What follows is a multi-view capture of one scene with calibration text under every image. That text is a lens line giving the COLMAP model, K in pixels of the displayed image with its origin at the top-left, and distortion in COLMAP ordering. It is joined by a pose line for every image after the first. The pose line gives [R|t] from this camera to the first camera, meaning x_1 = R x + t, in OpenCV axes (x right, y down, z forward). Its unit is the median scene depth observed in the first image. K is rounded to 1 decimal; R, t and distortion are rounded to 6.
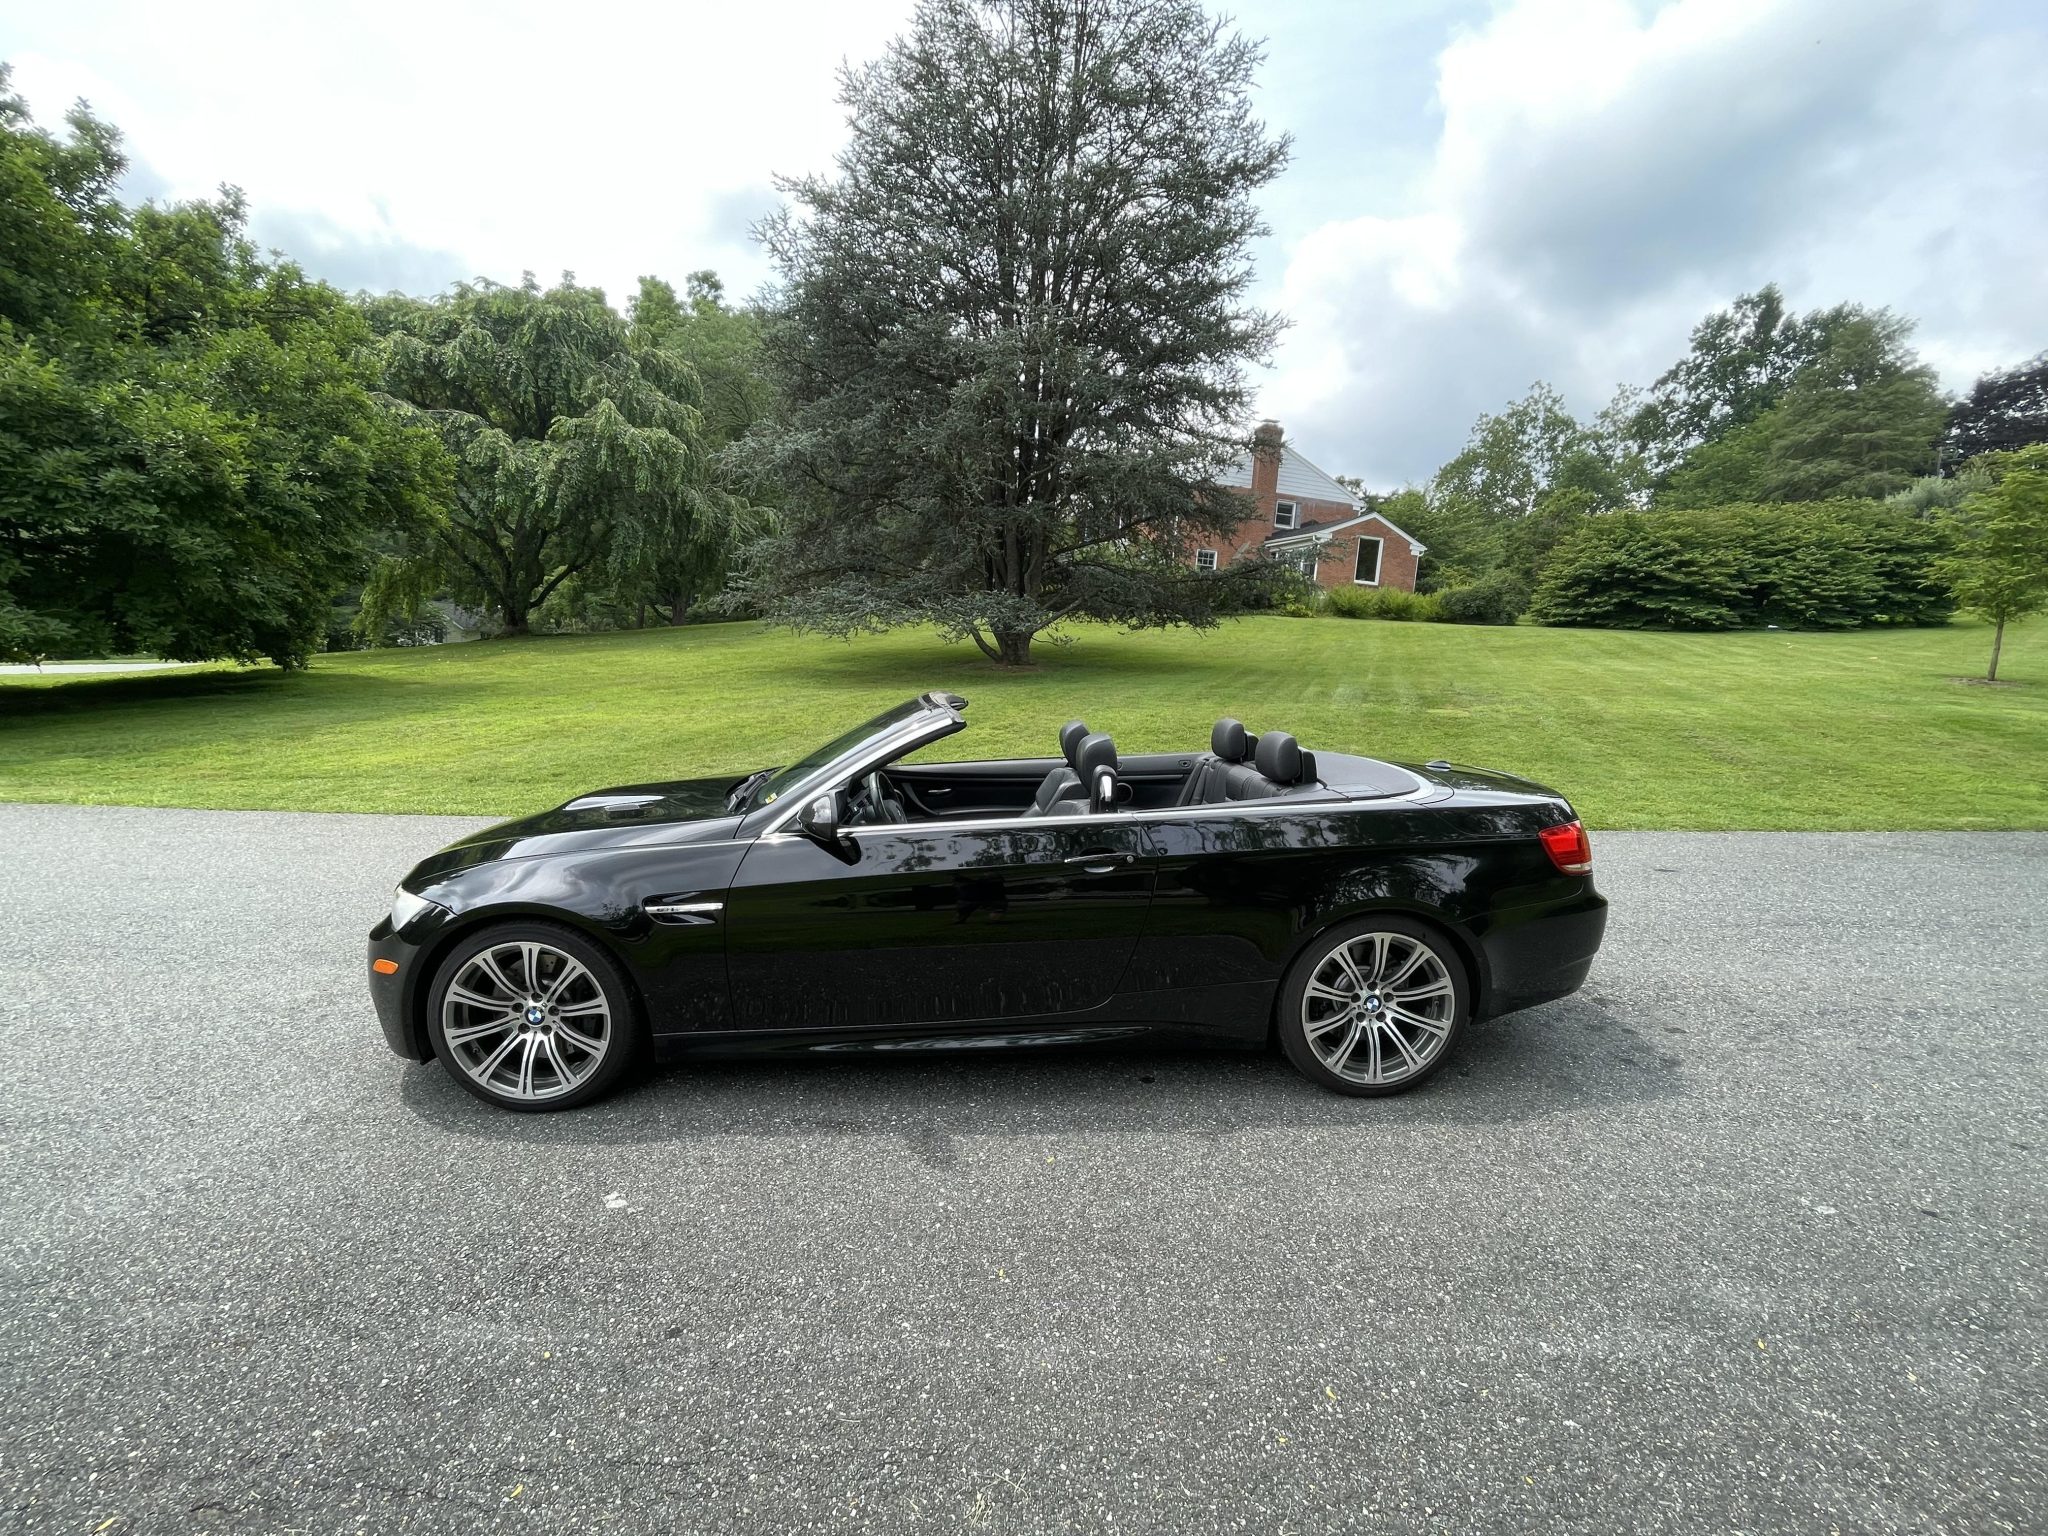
lens RADIAL K [[831.8, 0, 1016.1], [0, 831.8, 763.5], [0, 0, 1]] dist [-0.010227, 0.004277]
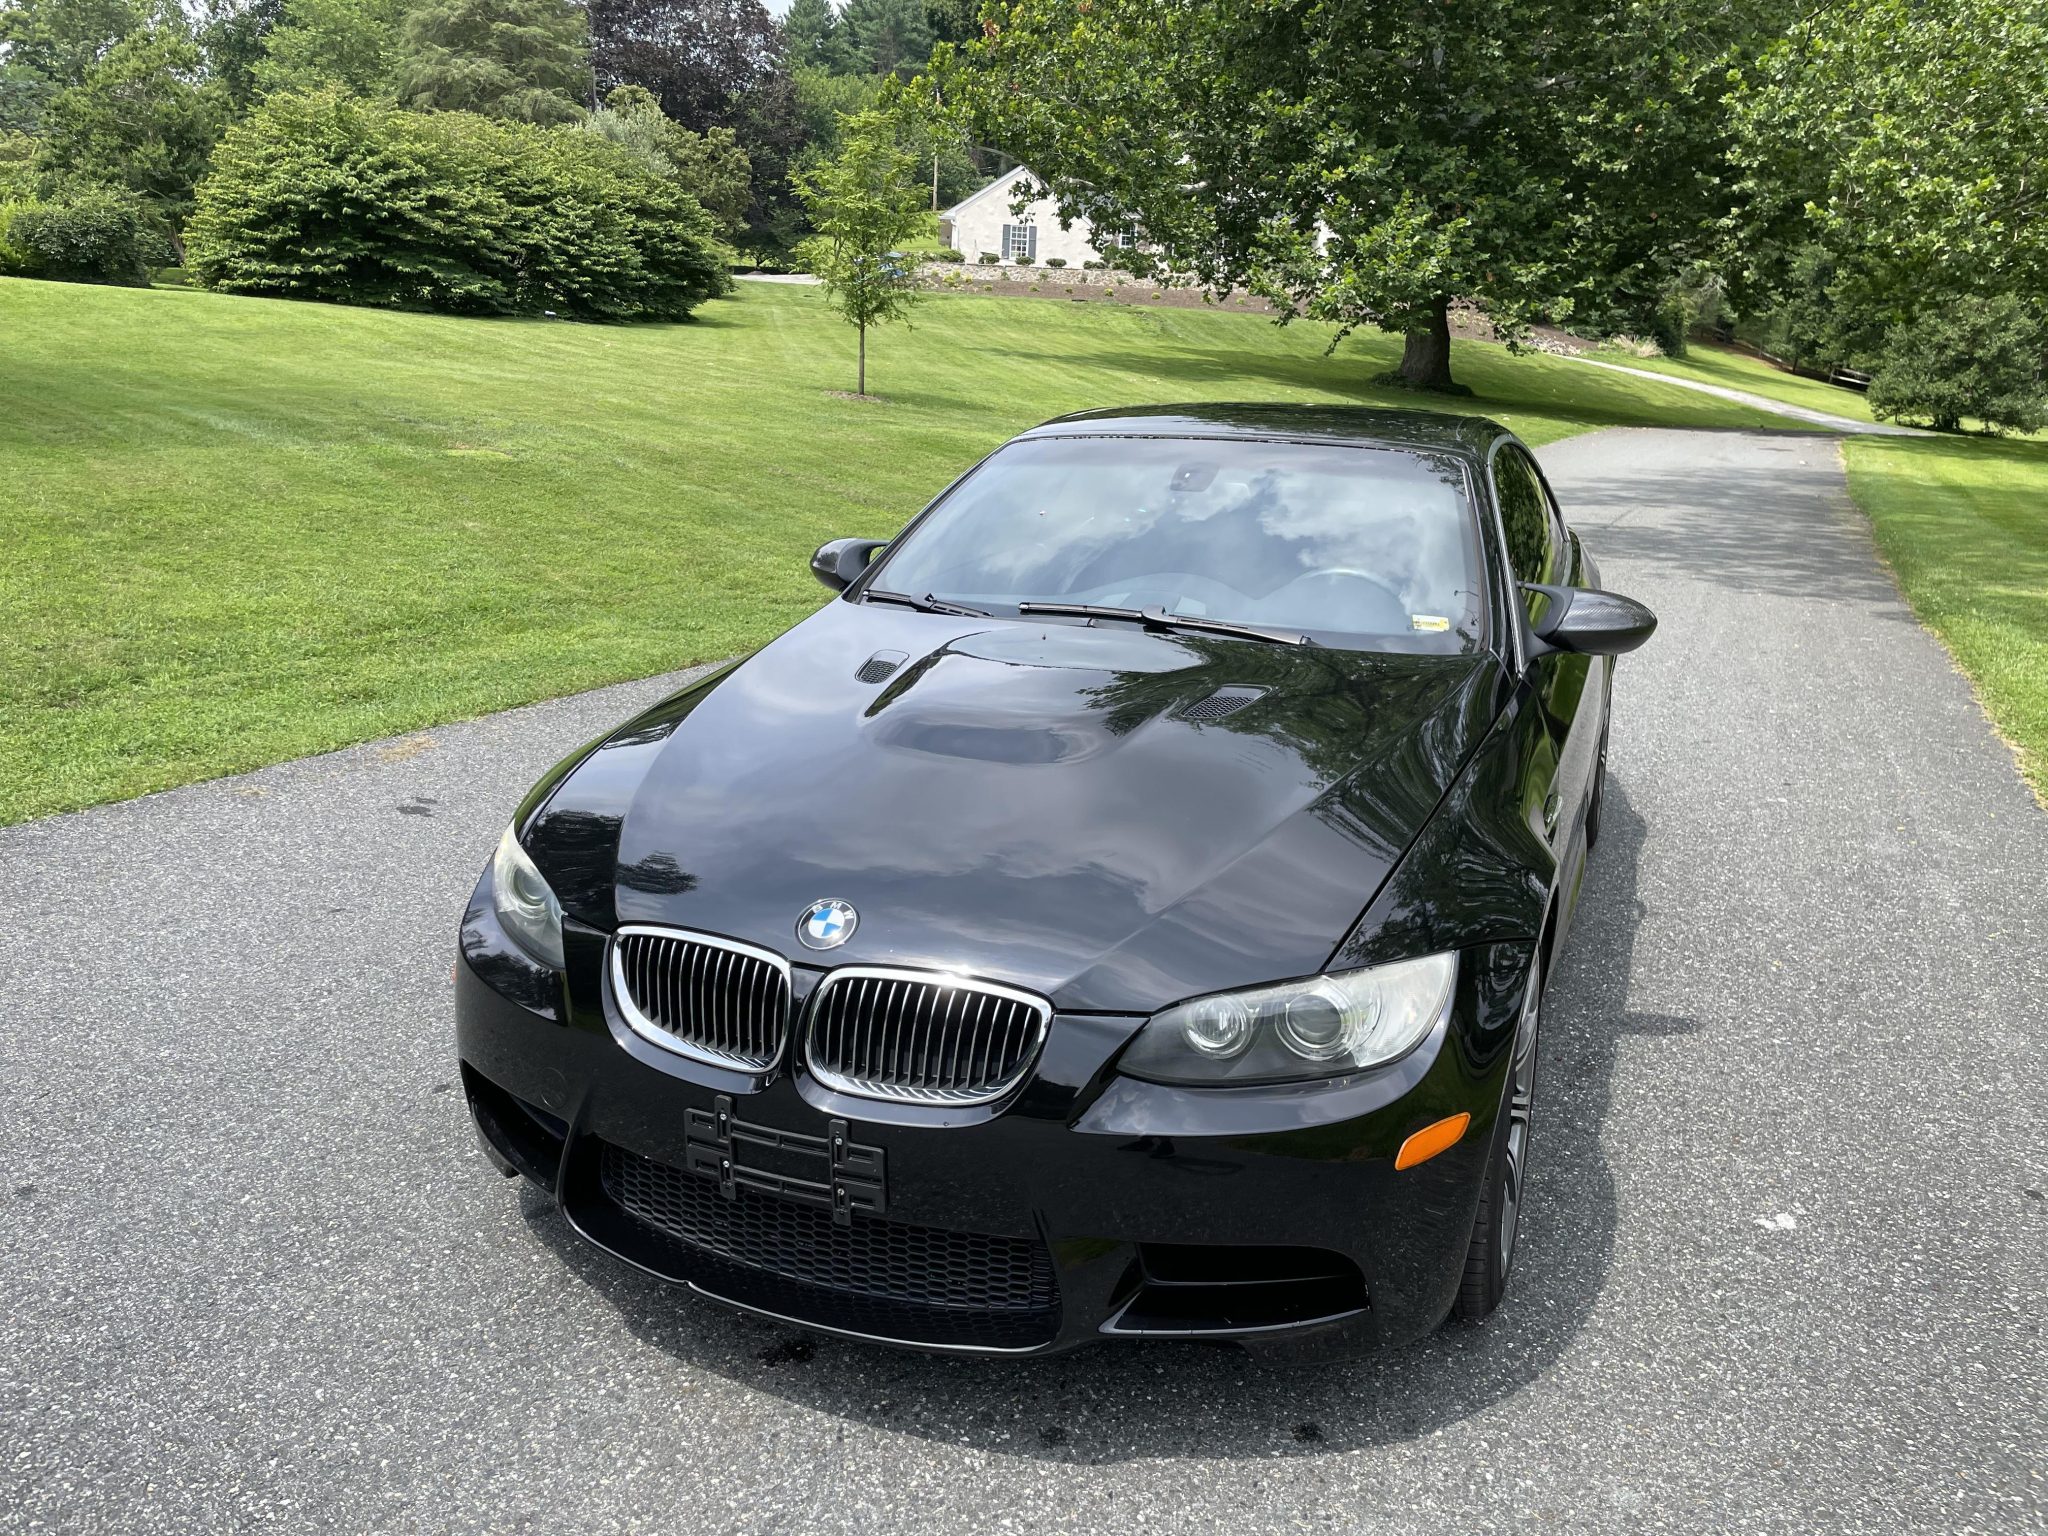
lens RADIAL K [[1553.8, 0, 1040.4], [0, 1553.8, 747.5], [0, 0, 1]] dist [0.086100, -0.119470]
pose [[0.417776, -0.205558, 0.884991, -0.143730], [0.097266, 0.978591, 0.181382, -0.009988], [-0.903328, 0.010303, 0.428826, 0.080946]]
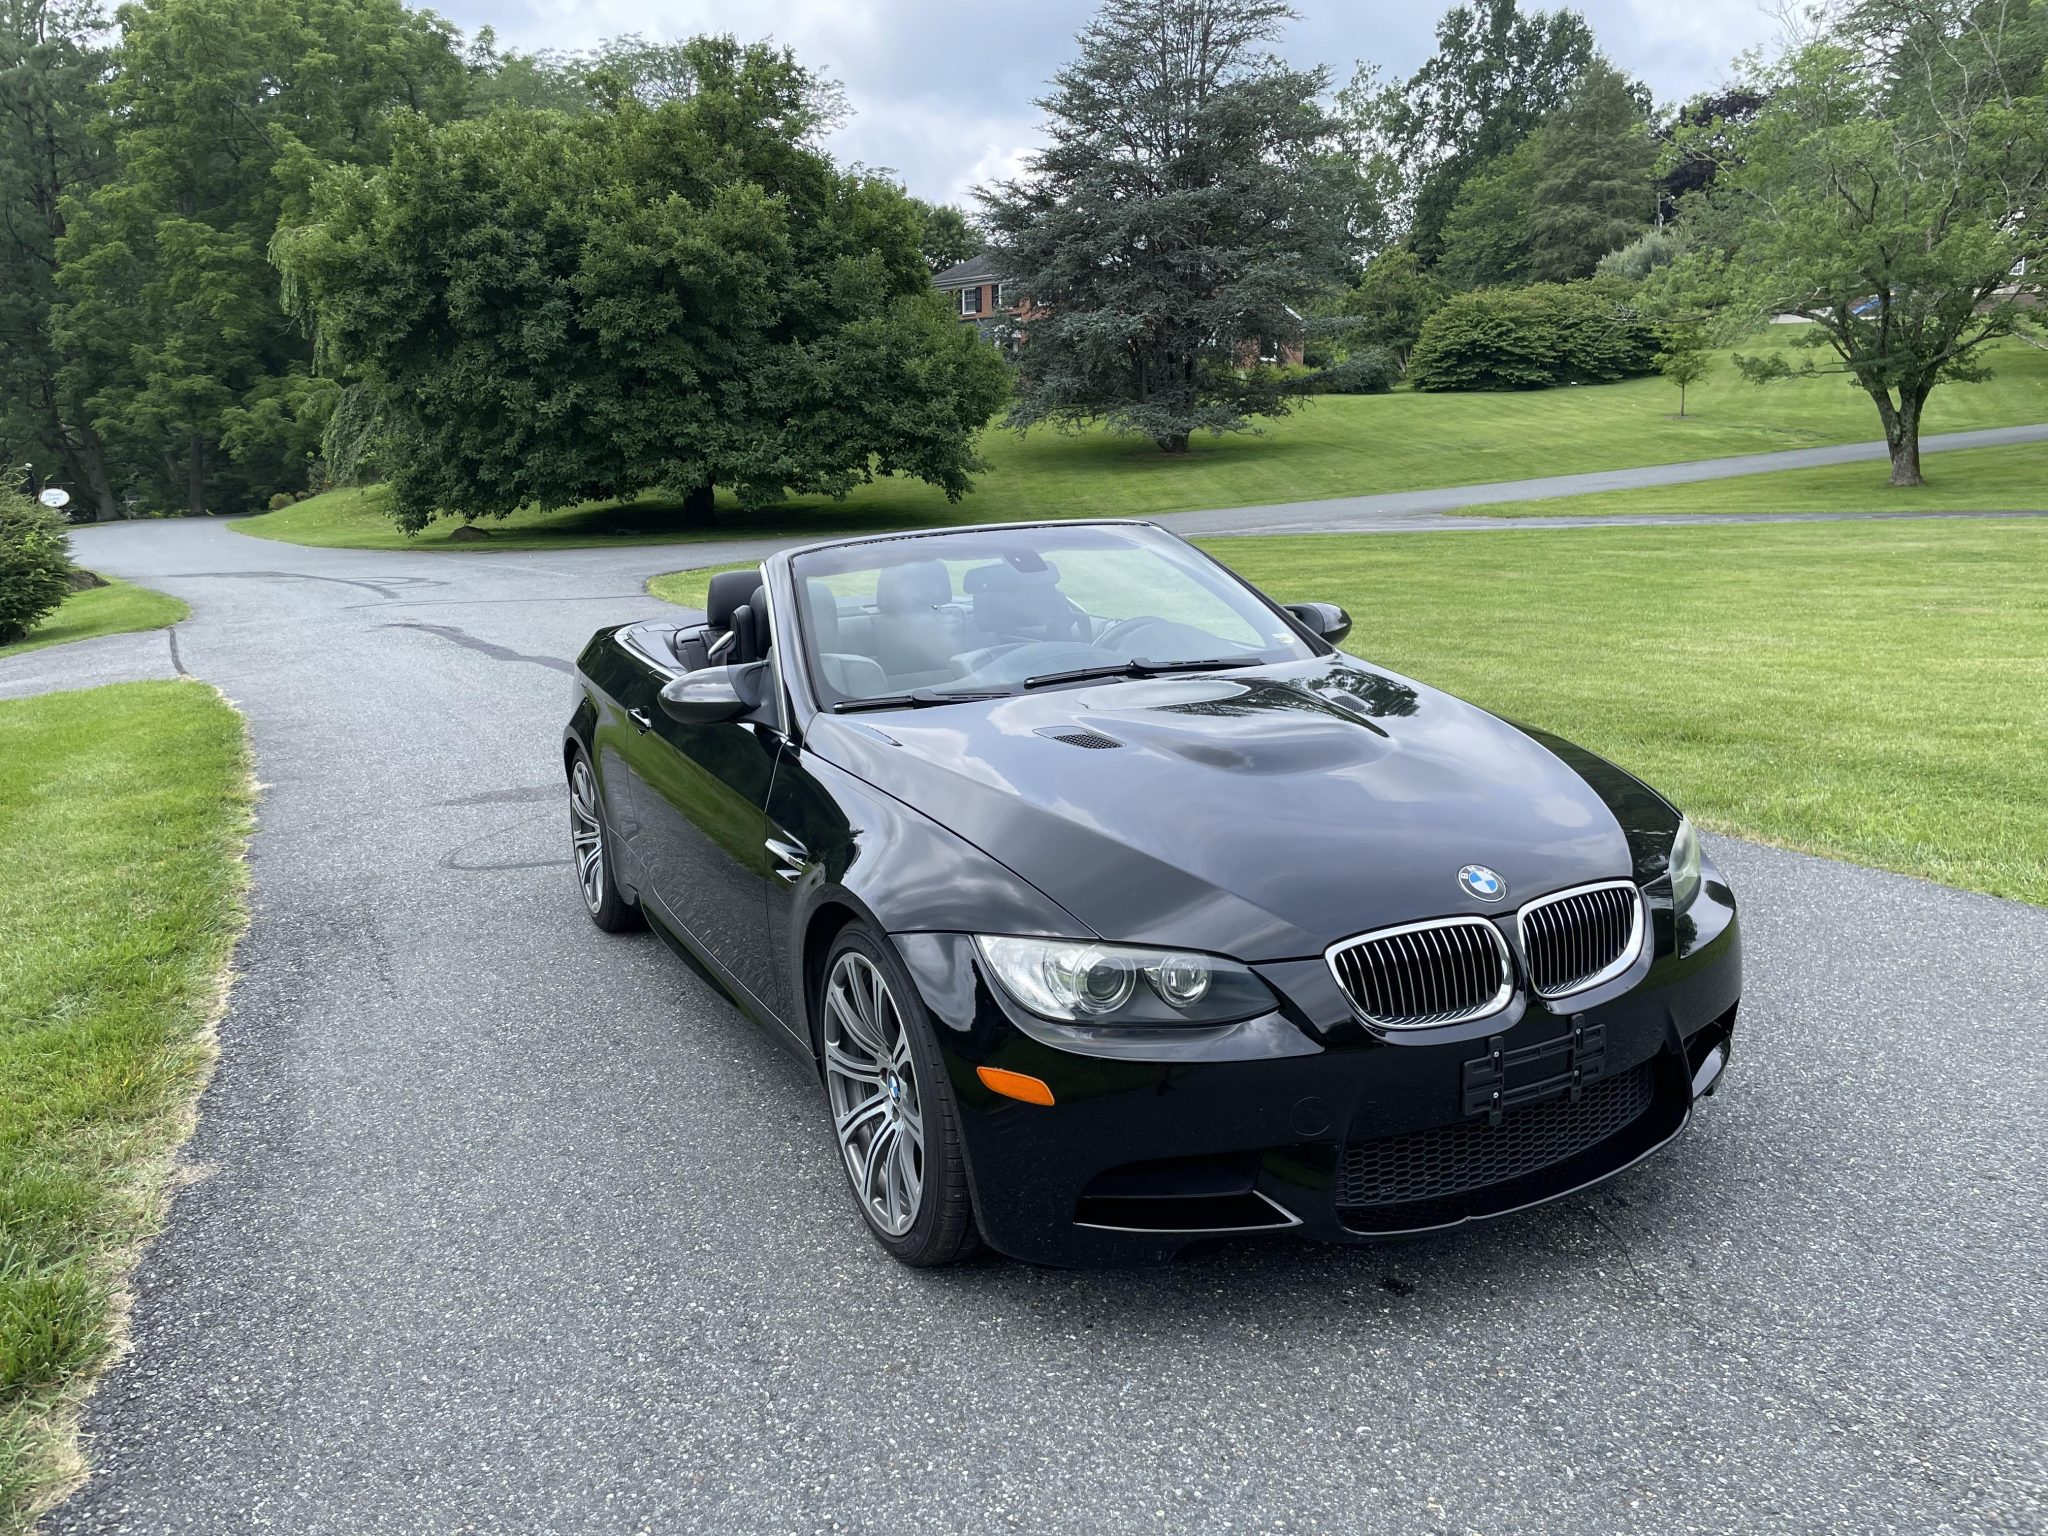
lens RADIAL K [[1553.8, 0, 1039.9], [0, 1553.8, 753.3], [0, 0, 1]] dist [0.086100, -0.119470]
pose [[0.896206, -0.157141, 0.414876, -1.043075], [0.130430, 0.987166, 0.092151, 0.082542], [-0.424032, -0.028474, 0.905199, -0.985116]]
